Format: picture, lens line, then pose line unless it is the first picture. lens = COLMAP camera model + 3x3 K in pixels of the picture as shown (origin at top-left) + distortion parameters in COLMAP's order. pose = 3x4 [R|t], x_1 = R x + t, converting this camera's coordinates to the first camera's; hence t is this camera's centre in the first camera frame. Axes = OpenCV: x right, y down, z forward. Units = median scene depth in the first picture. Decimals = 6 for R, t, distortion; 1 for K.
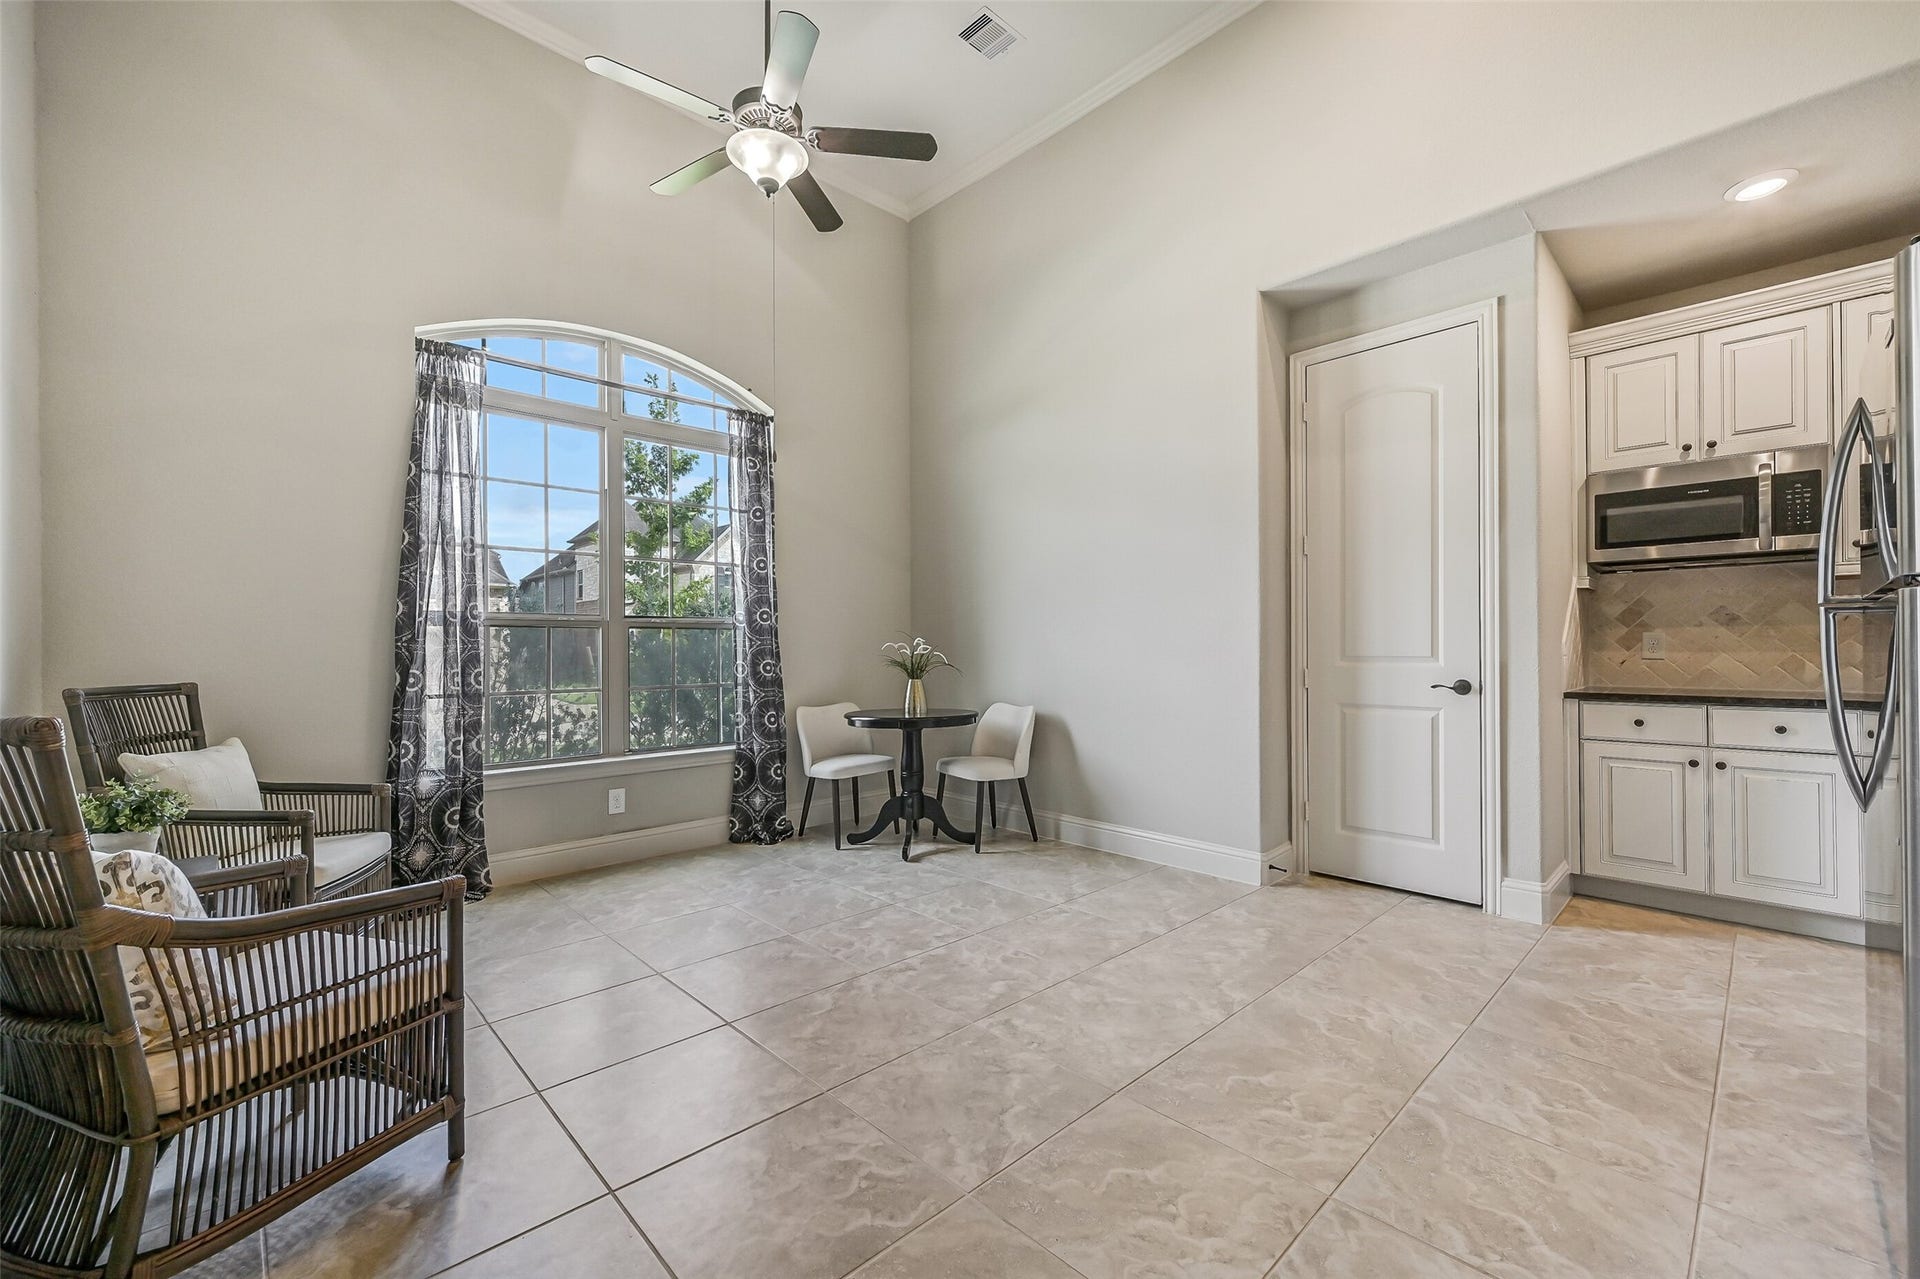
lens RADIAL K [[767.4, 0, 961.9], [0, 767.4, 635.7], [0, 0, 1]] dist [0.001871, 0.000848]
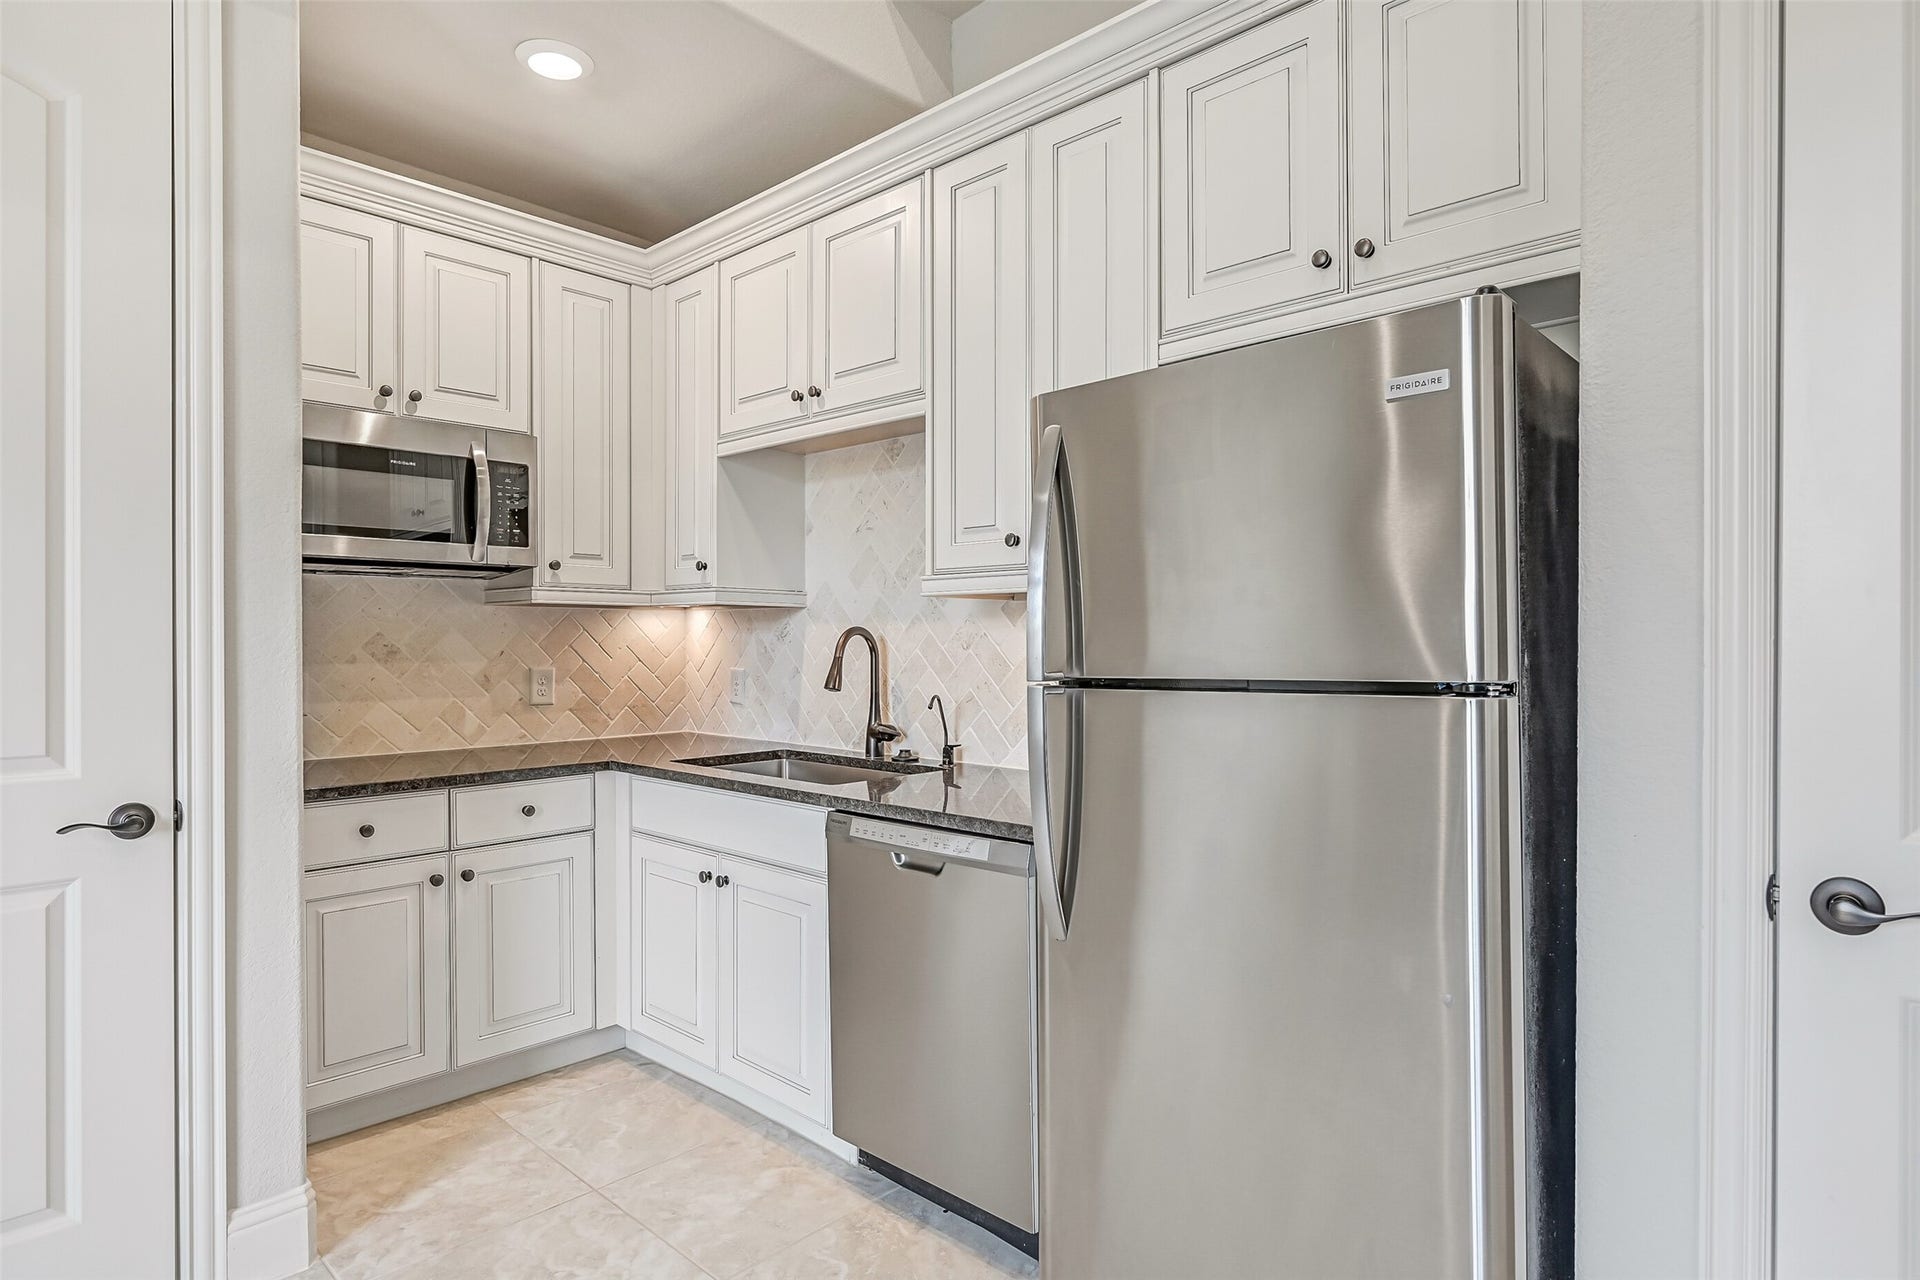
lens RADIAL K [[1035.7, 0, 955.0], [0, 1035.7, 635.6], [0, 0, 1]] dist [-0.002414, -0.001145]
pose [[-0.049272, 0.005287, 0.998771, 0.049824], [-0.007947, 0.999952, -0.005685, -0.039992], [-0.998754, -0.008217, -0.049228, 0.602724]]
